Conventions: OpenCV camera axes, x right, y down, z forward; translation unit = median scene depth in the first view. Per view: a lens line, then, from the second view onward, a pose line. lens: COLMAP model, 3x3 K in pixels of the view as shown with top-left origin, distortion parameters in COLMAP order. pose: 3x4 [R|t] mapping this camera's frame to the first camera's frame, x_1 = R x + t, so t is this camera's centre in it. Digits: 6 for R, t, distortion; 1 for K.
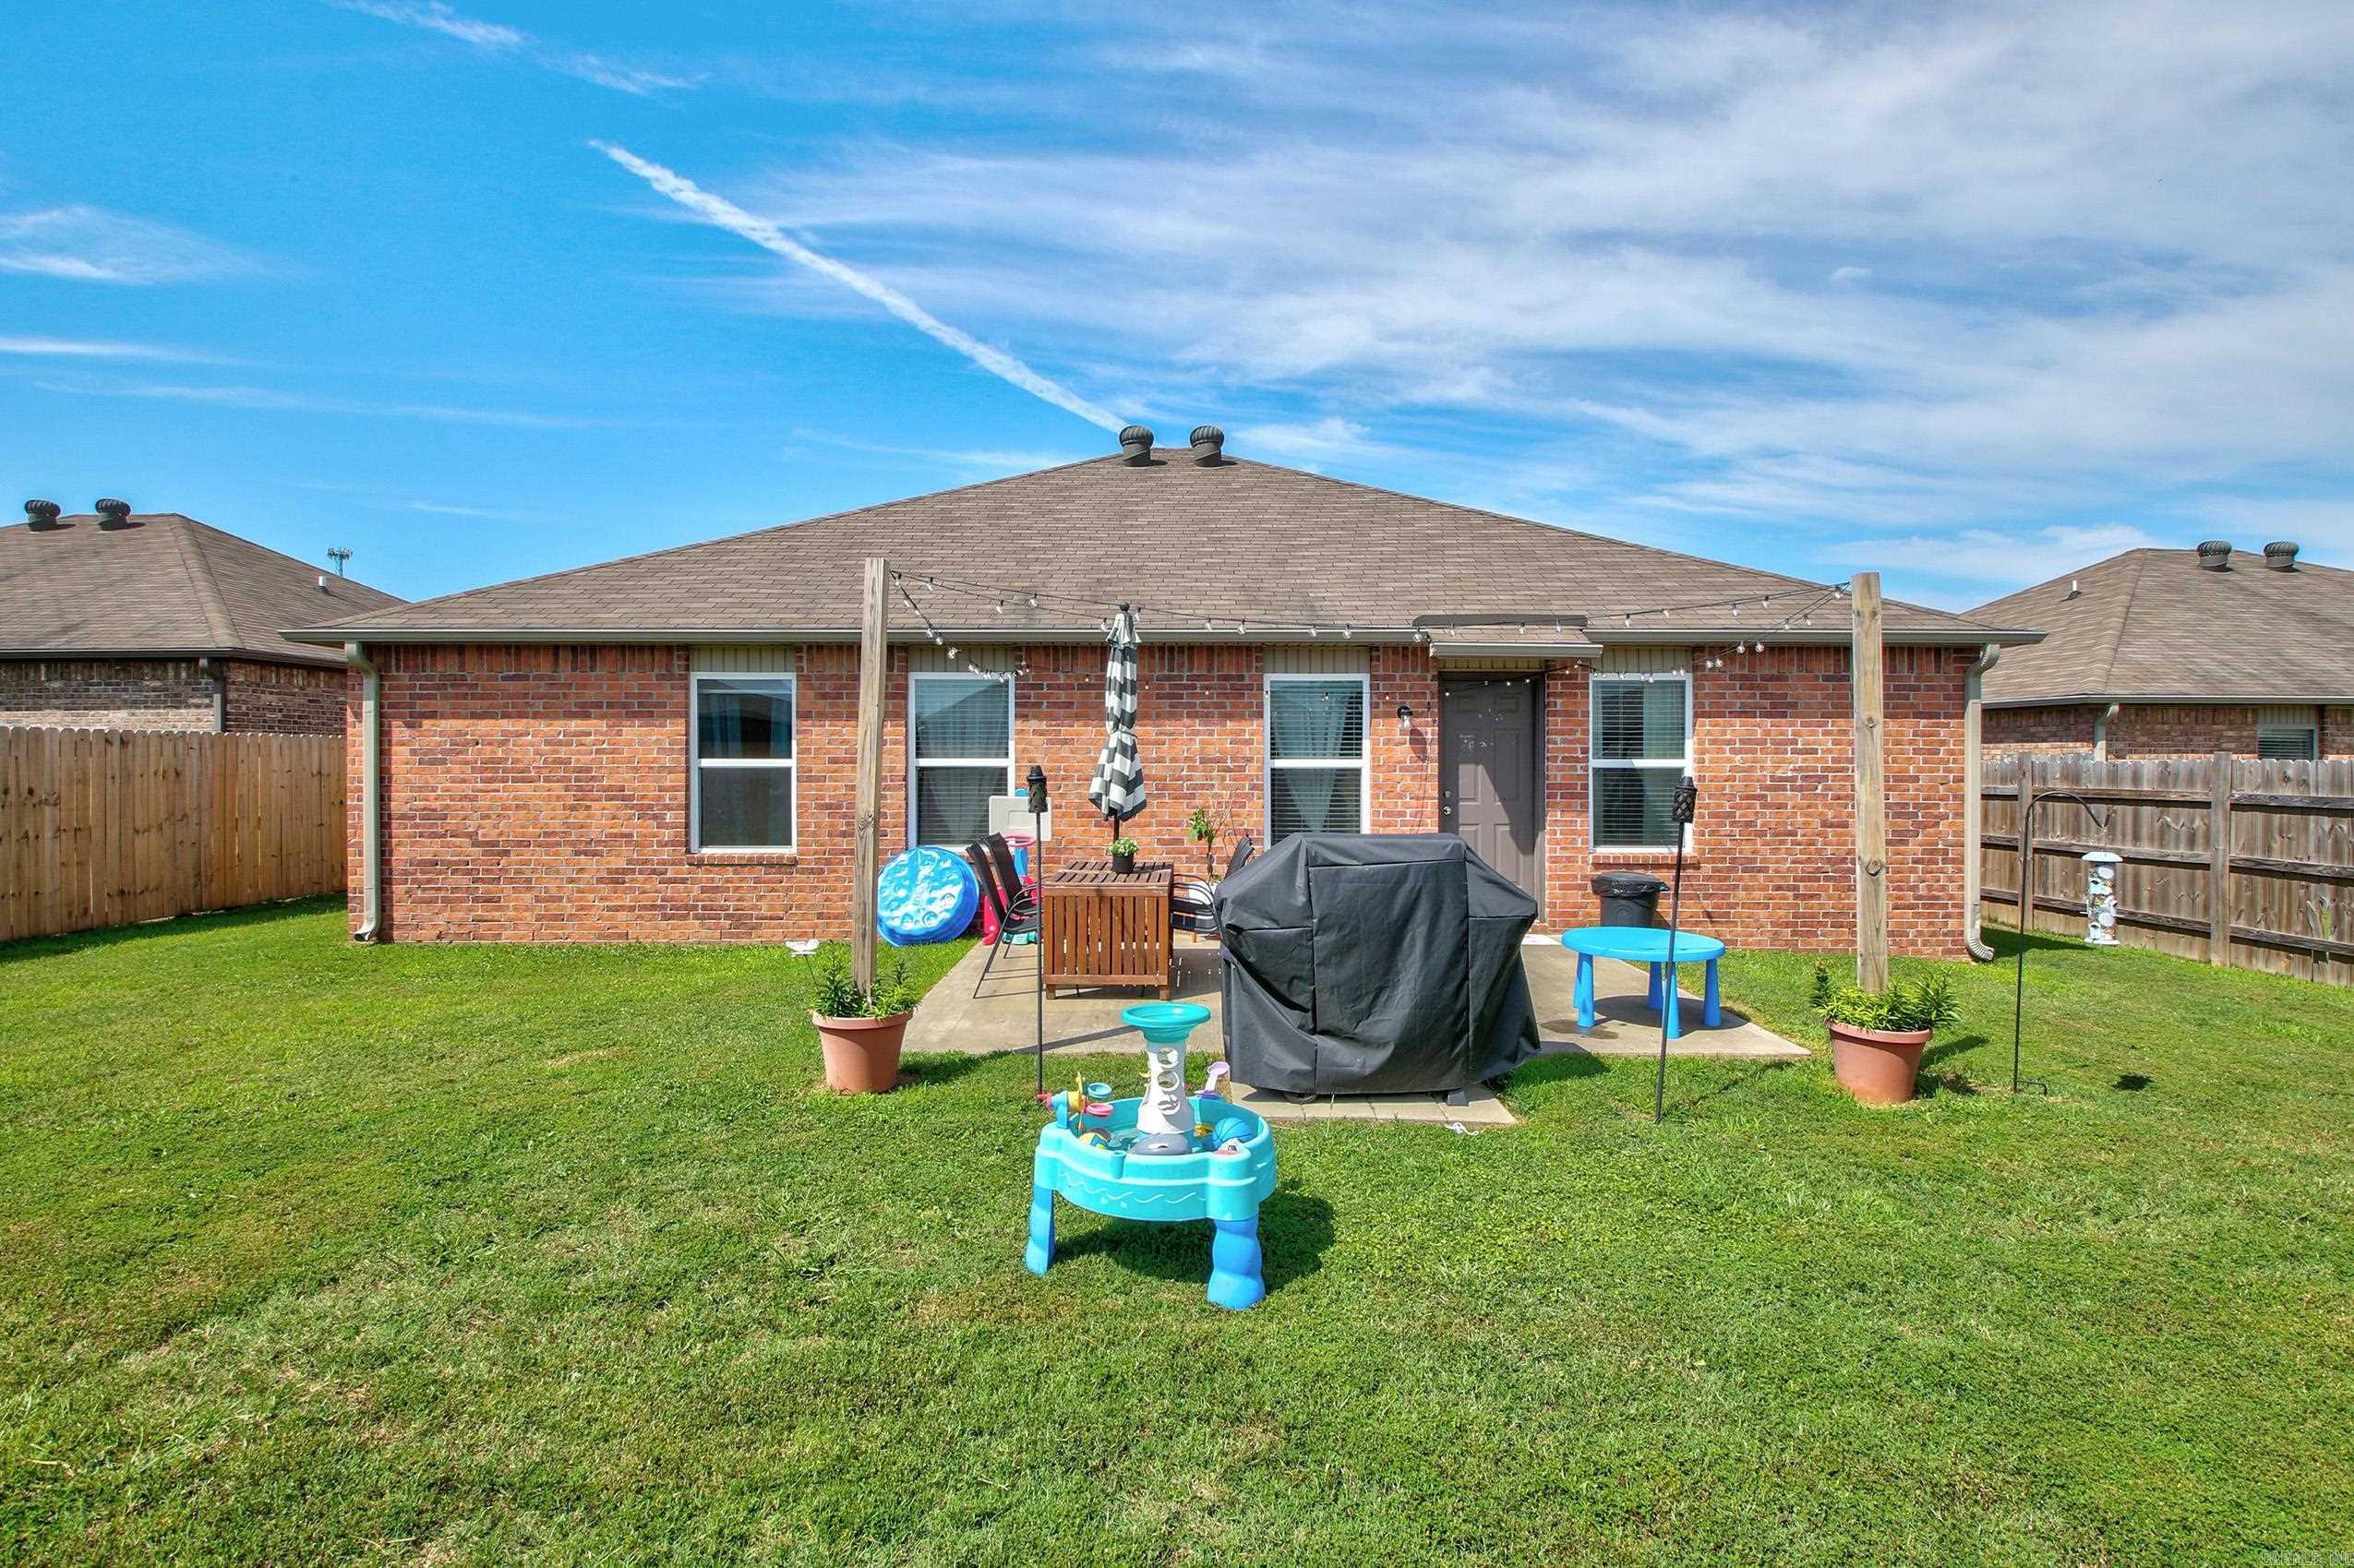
lens RADIAL K [[1112.7, 0, 1178.0], [0, 1112.7, 774.8], [0, 0, 1]] dist [0.003217, -0.021100]
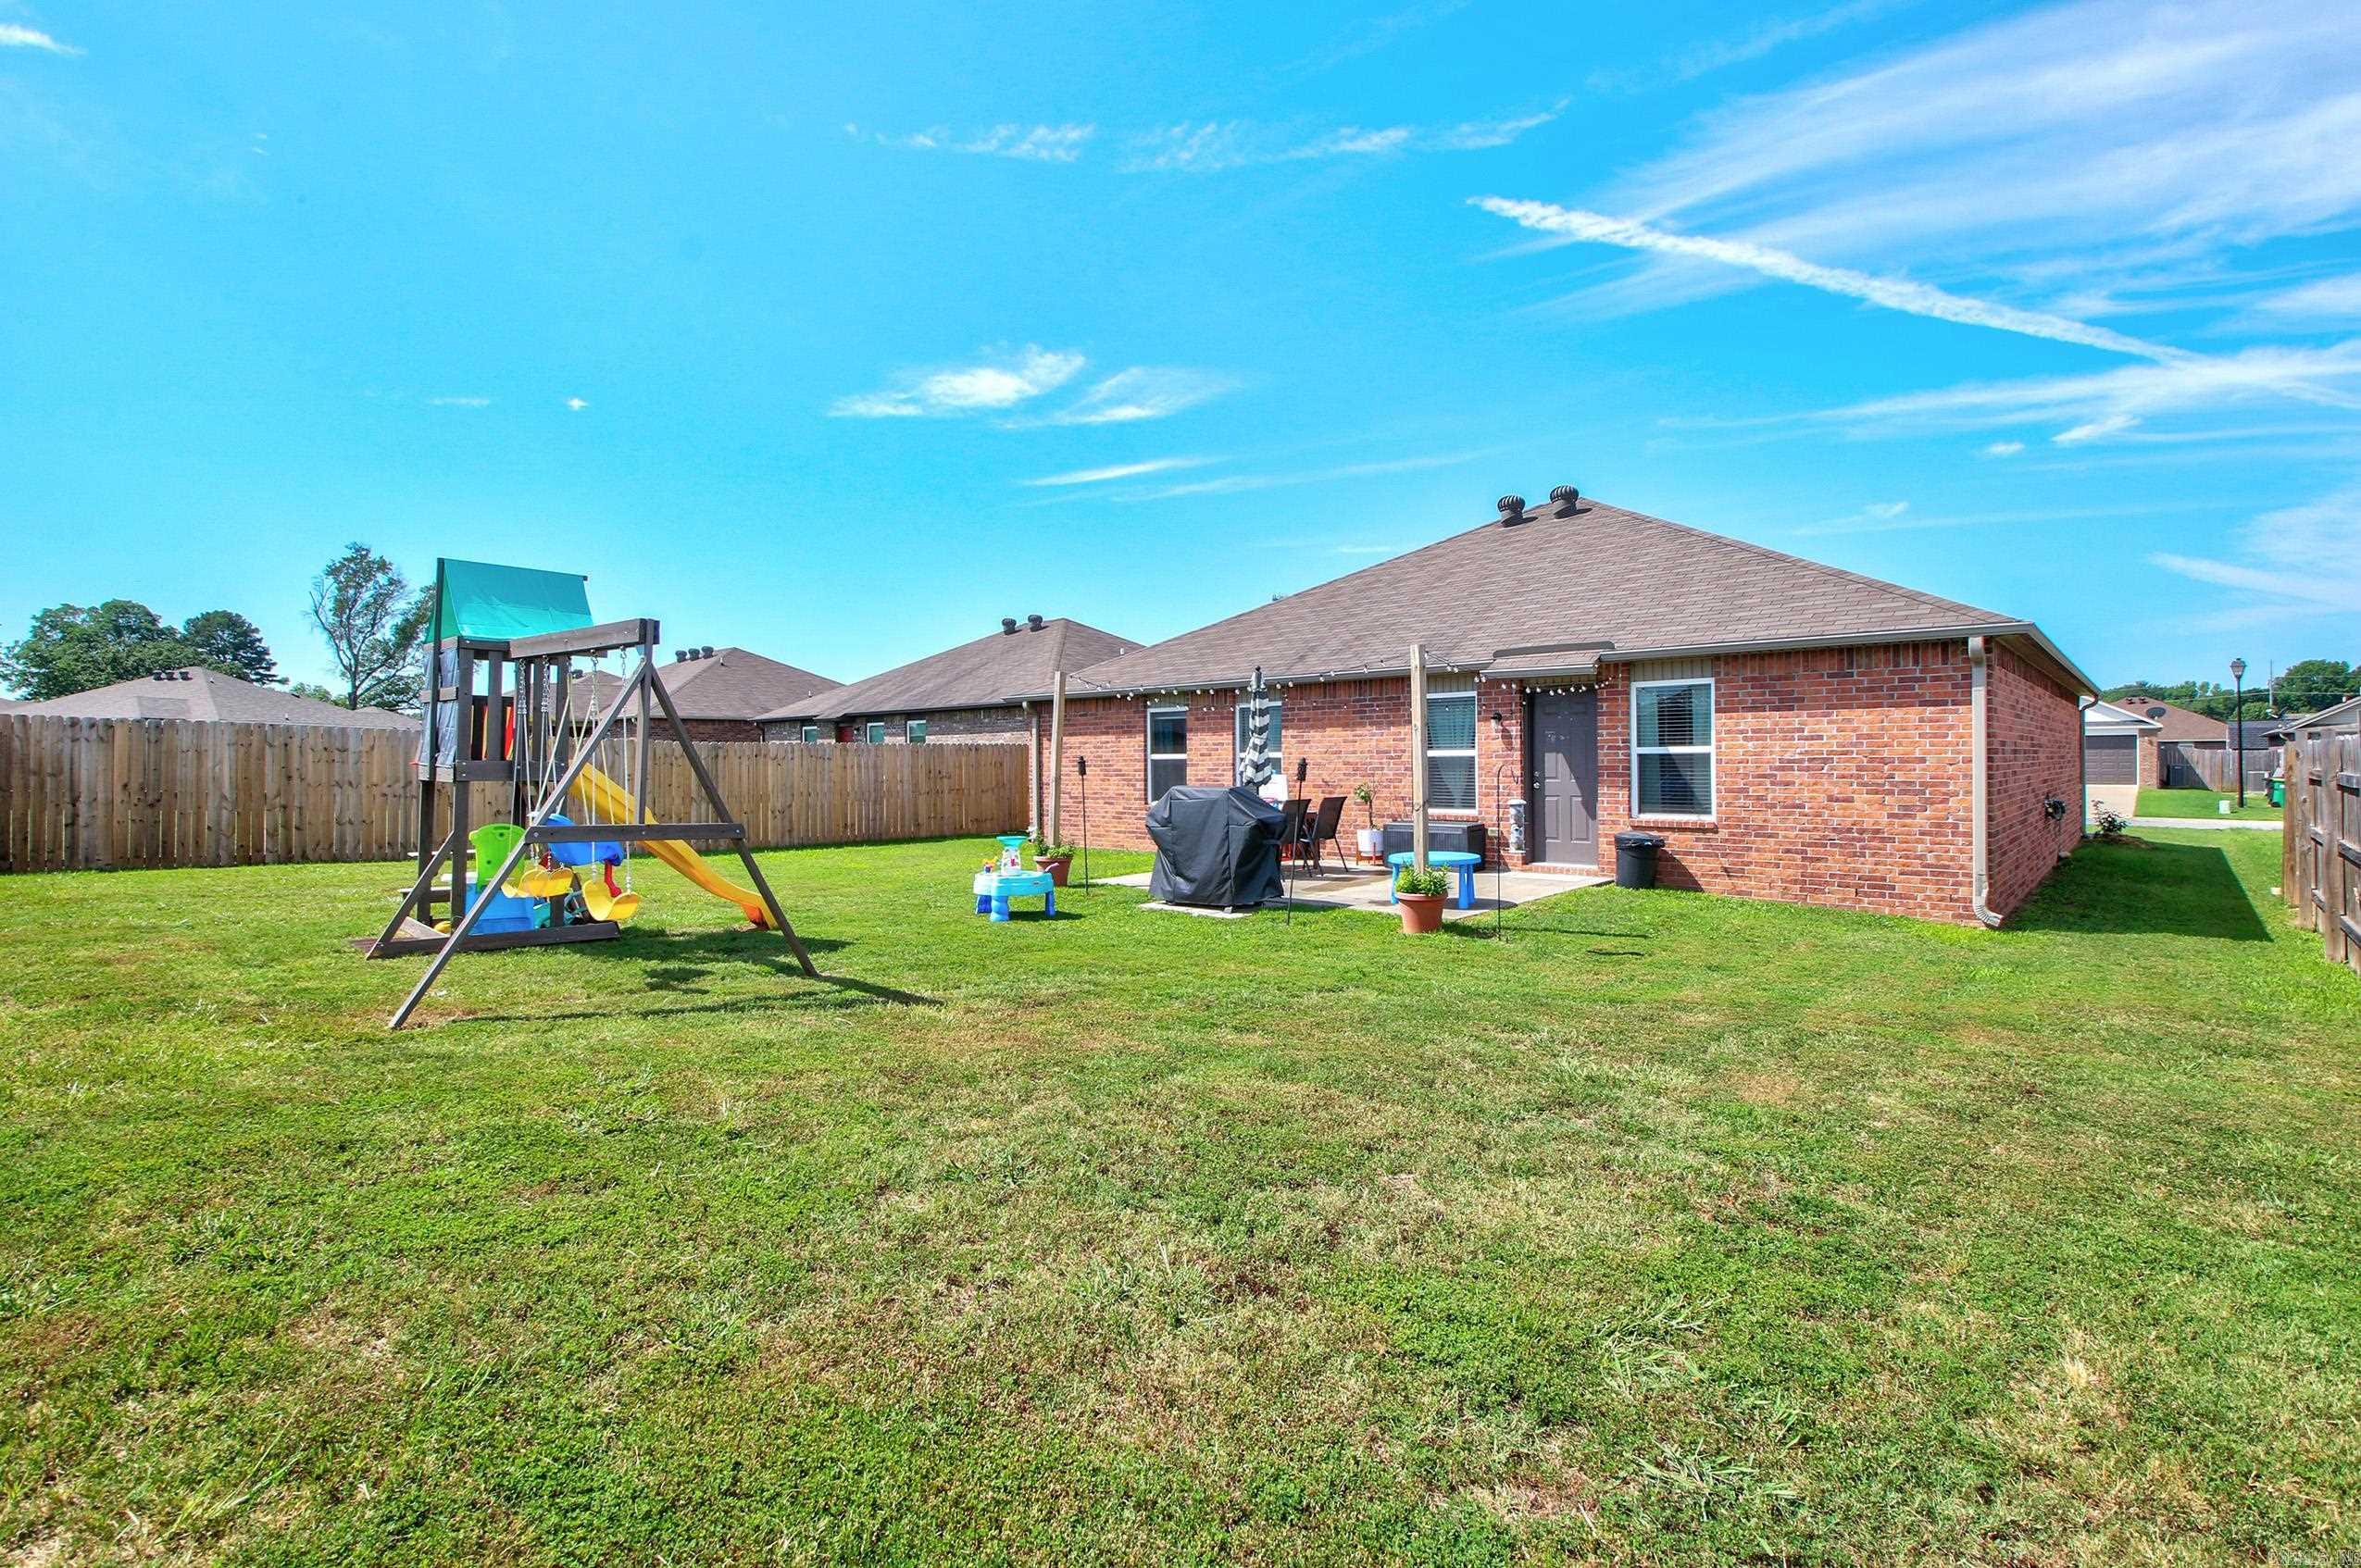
lens RADIAL K [[1093.8, 0, 1183.2], [0, 1093.8, 767.6], [0, 0, 1]] dist [0.013202, -0.026161]
pose [[0.734017, -0.003390, -0.679122, 0.869177], [0.001755, 0.999994, -0.003095, 0.013356], [0.679129, 0.001080, 0.734018, -0.324934]]
